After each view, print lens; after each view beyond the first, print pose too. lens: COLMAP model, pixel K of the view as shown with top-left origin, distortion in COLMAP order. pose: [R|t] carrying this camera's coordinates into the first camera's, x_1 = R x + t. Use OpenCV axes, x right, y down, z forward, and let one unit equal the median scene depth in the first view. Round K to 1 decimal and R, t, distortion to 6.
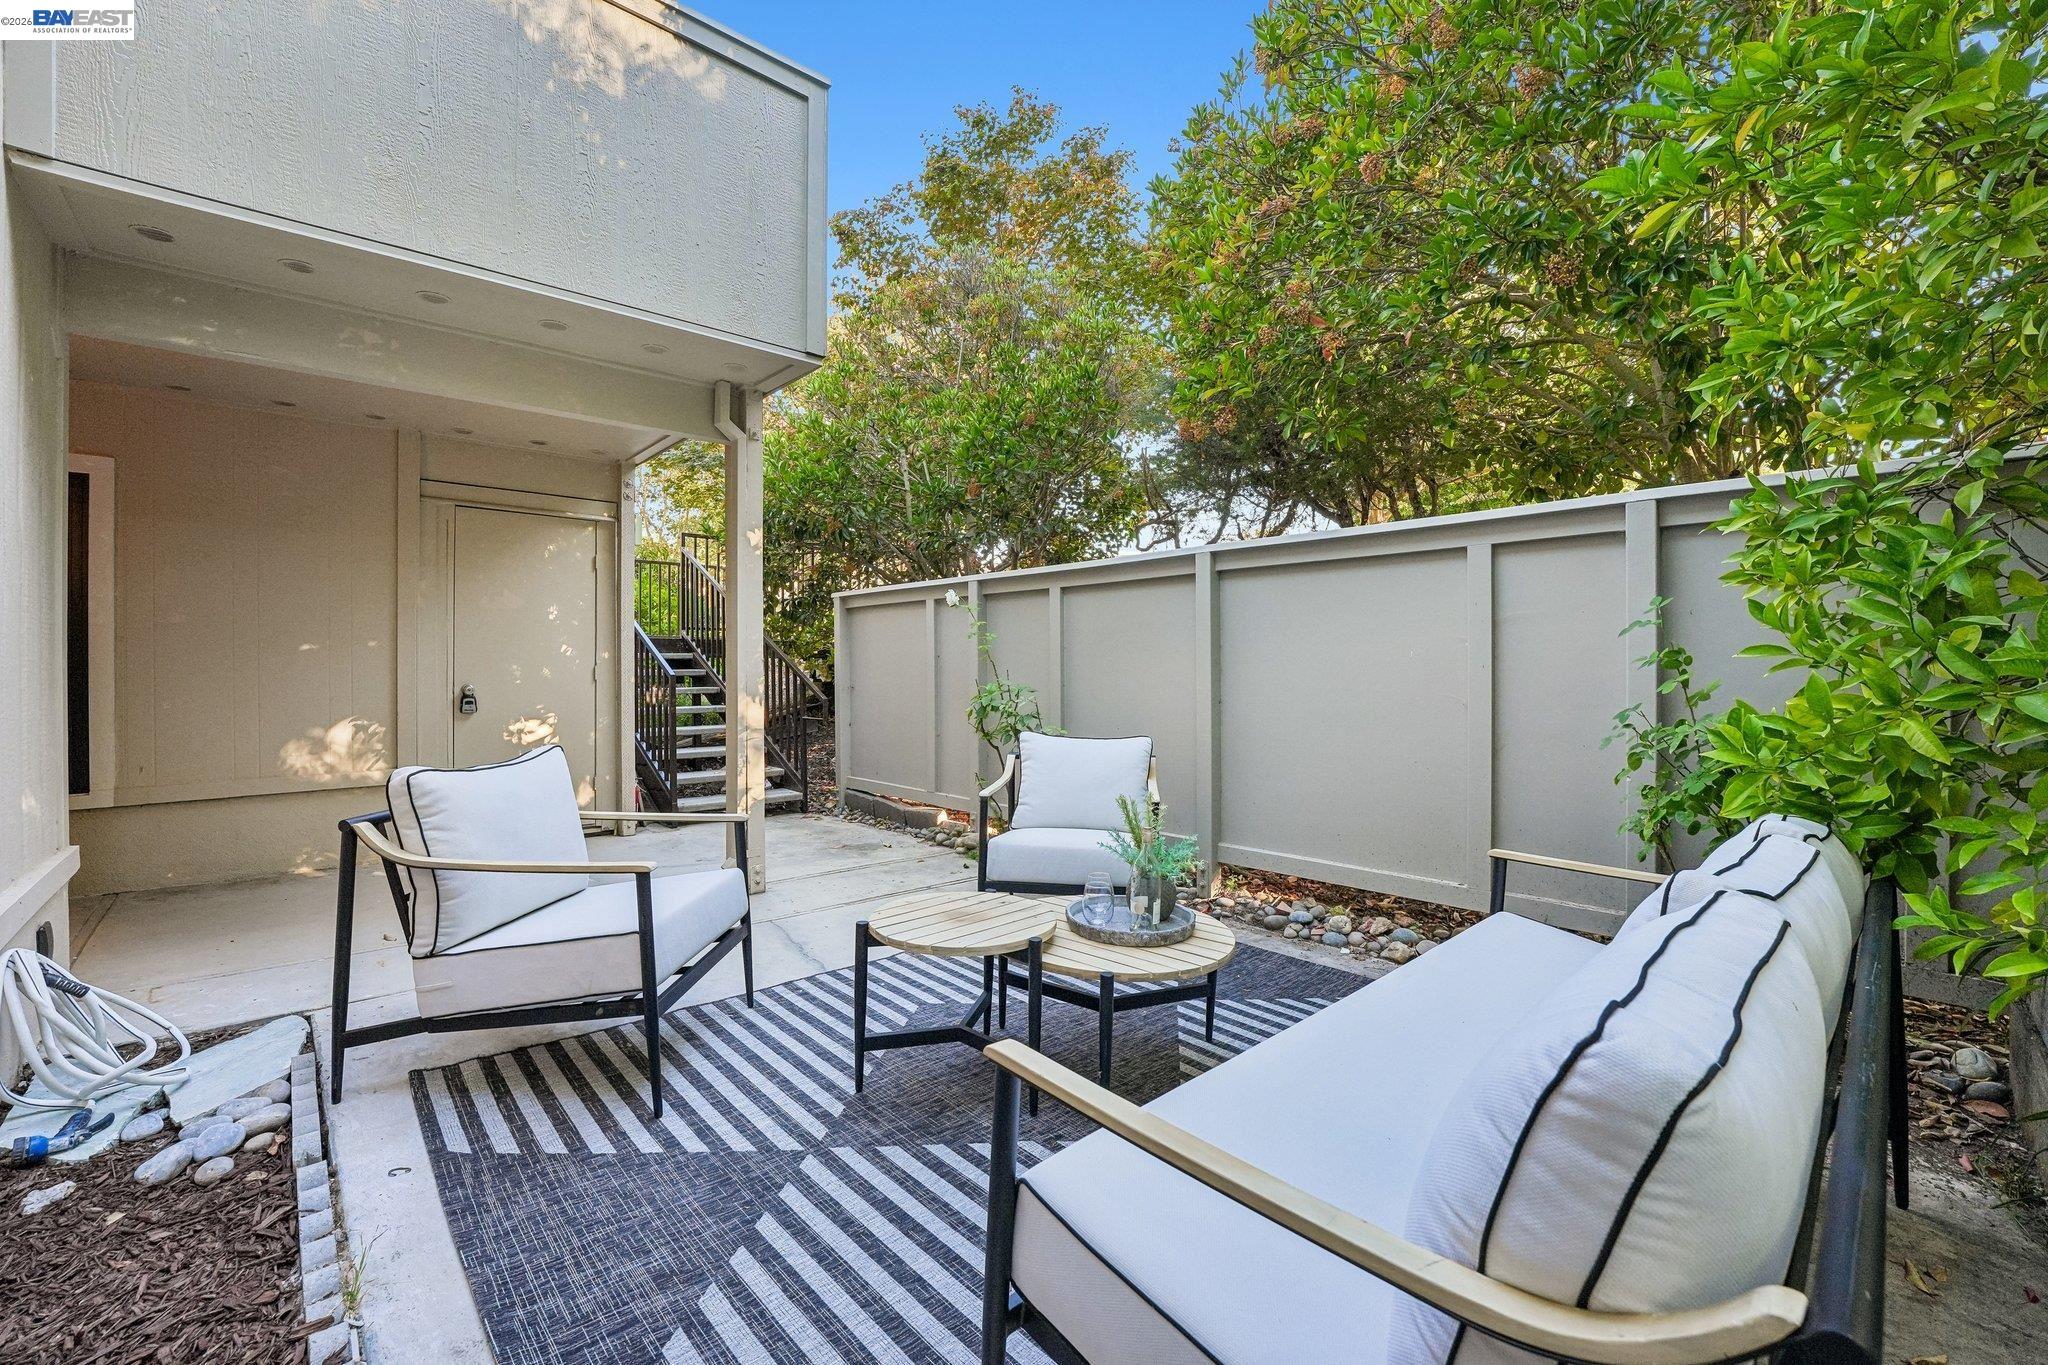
lens RADIAL K [[840.9, 0, 1018.0], [0, 840.9, 680.4], [0, 0, 1]] dist [-0.040234, 0.006376]
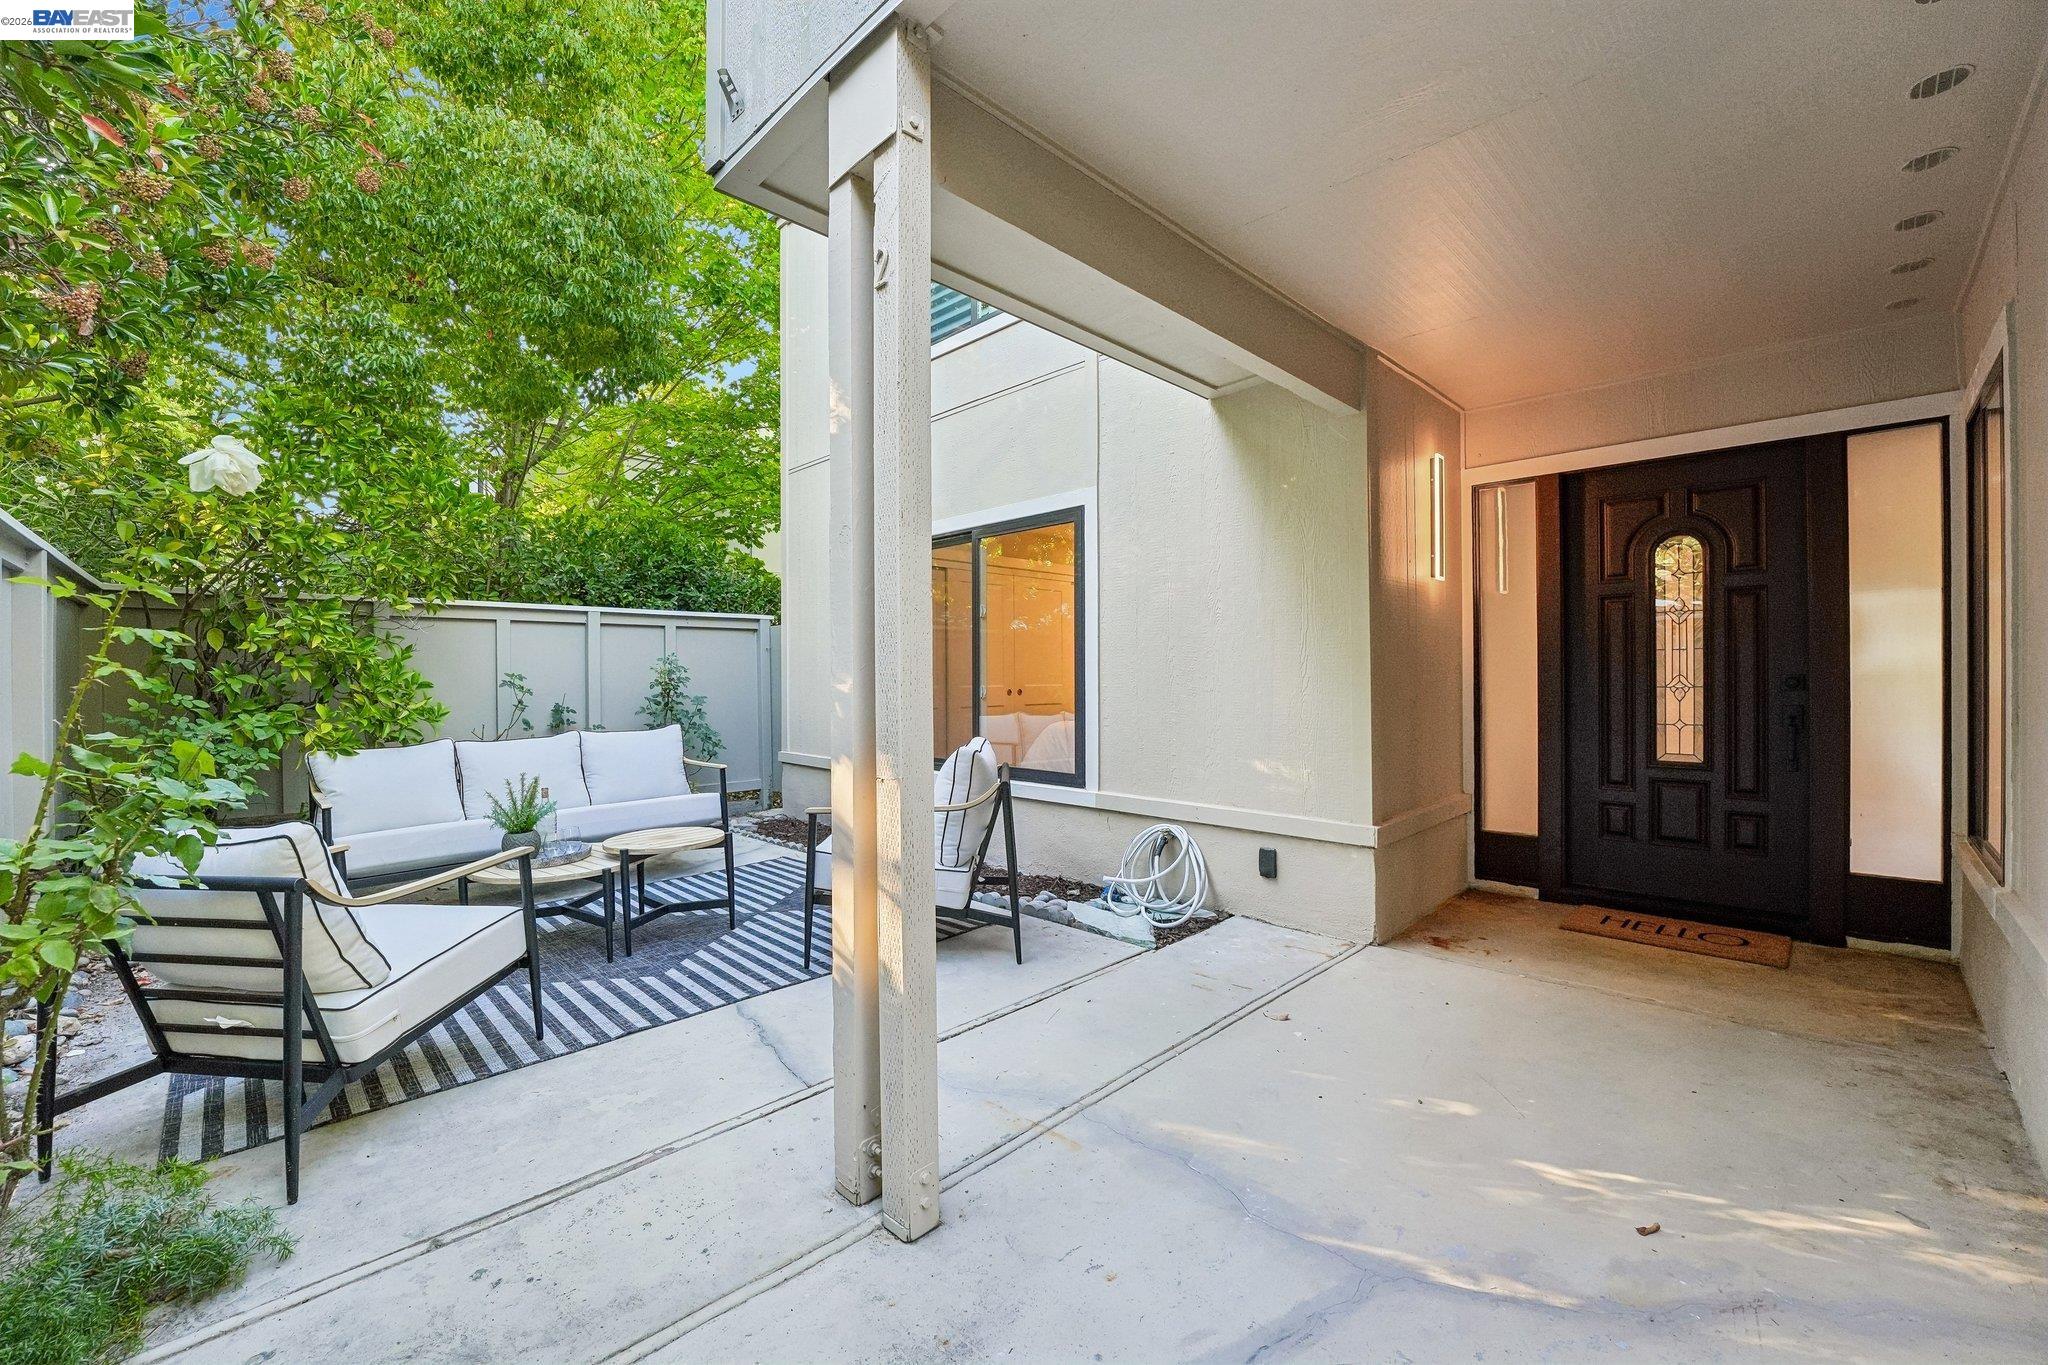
lens RADIAL K [[810.6, 0, 1024.0], [0, 810.6, 682.5], [0, 0, 1]] dist [-0.000010, 0.000025]
pose [[-0.998989, -0.000865, -0.044949, -0.725321], [-0.001506, 0.999898, 0.014229, -0.057707], [0.044932, 0.014282, -0.998888, 2.717987]]
